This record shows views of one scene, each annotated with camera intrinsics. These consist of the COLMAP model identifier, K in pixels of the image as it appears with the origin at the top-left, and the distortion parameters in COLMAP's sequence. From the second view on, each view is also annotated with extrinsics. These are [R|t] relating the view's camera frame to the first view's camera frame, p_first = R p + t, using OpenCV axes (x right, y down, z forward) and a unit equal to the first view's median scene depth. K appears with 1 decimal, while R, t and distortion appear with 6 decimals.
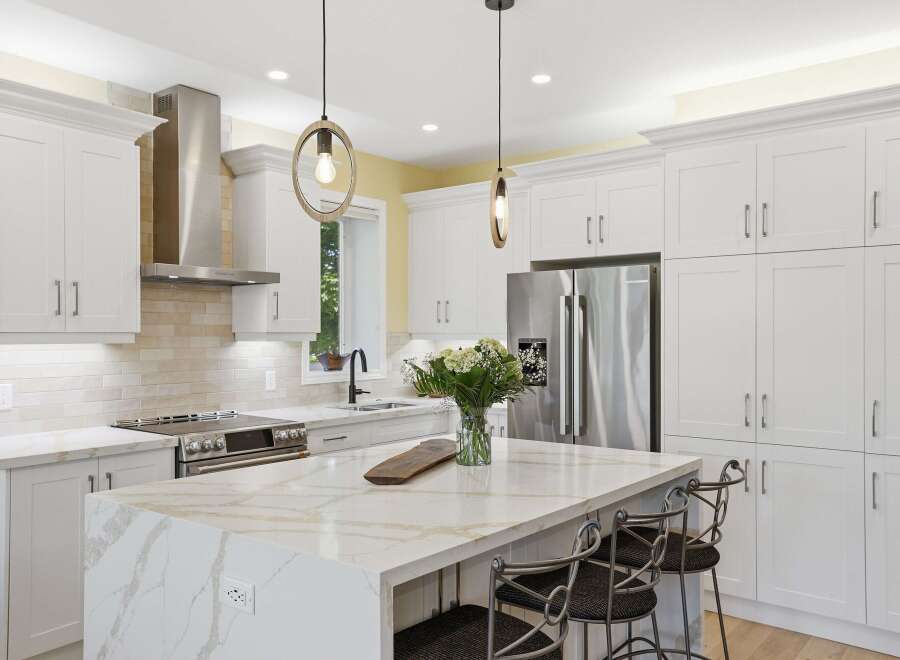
lens RADIAL K [[746.9, 0, 448.4], [0, 746.9, 336.2], [0, 0, 1]] dist [0.005583, 0.015602]
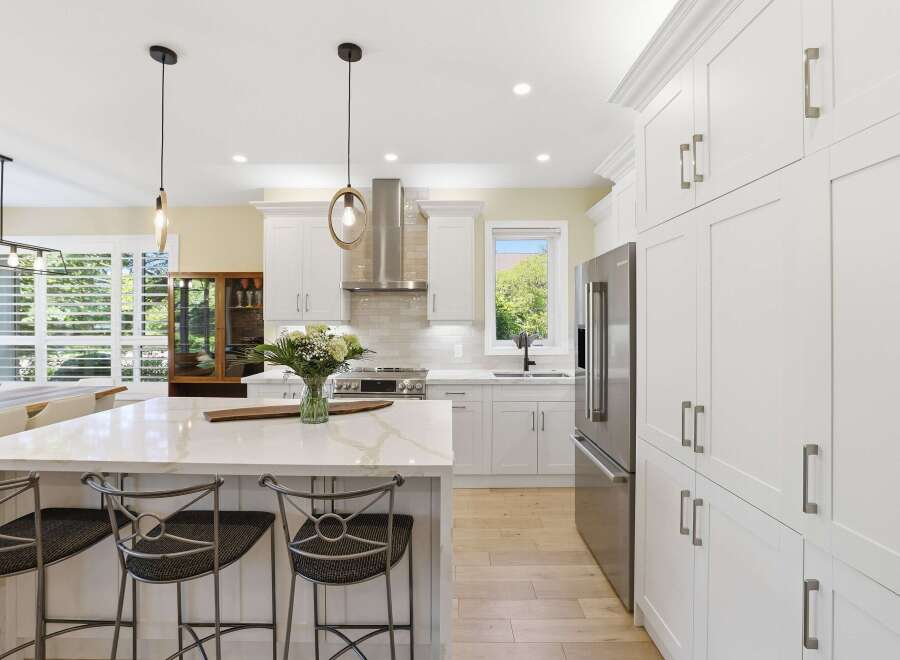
lens RADIAL K [[430.3, 0, 455.4], [0, 430.3, 323.8], [0, 0, 1]] dist [-0.019481, 0.003306]
pose [[0.621643, 0.004483, -0.783288, 0.535137], [-0.003483, 0.999990, 0.002959, 0.000416], [0.783293, 0.000889, 0.621652, 0.517286]]
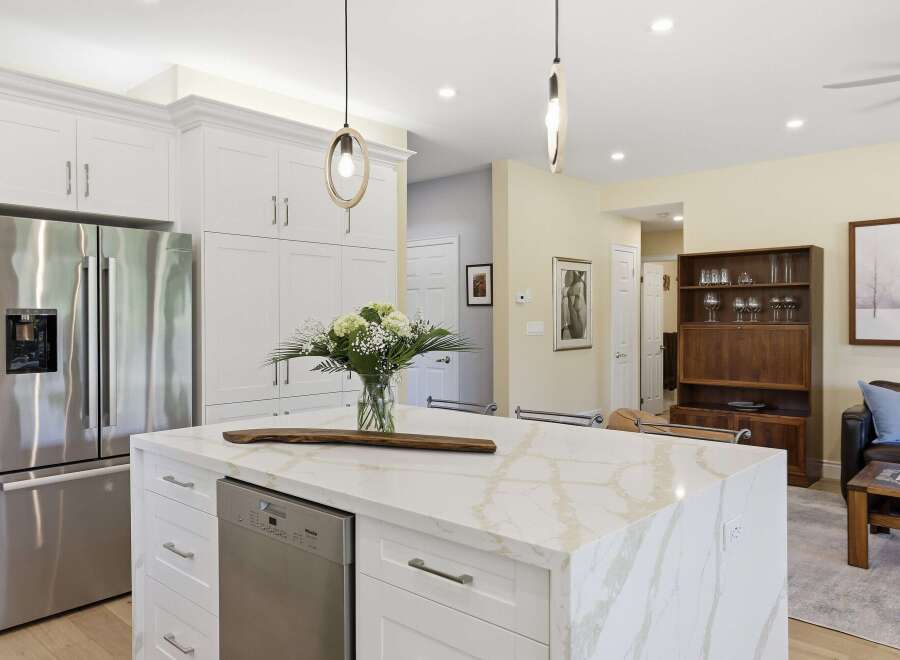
lens RADIAL K [[681.1, 0, 449.4], [0, 681.1, 323.2], [0, 0, 1]] dist [0.016104, 0.004926]
pose [[0.073919, -0.011278, 0.997200, -0.589705], [0.005795, 0.999924, 0.010880, 0.012384], [-0.997247, 0.004975, 0.073979, 0.591381]]
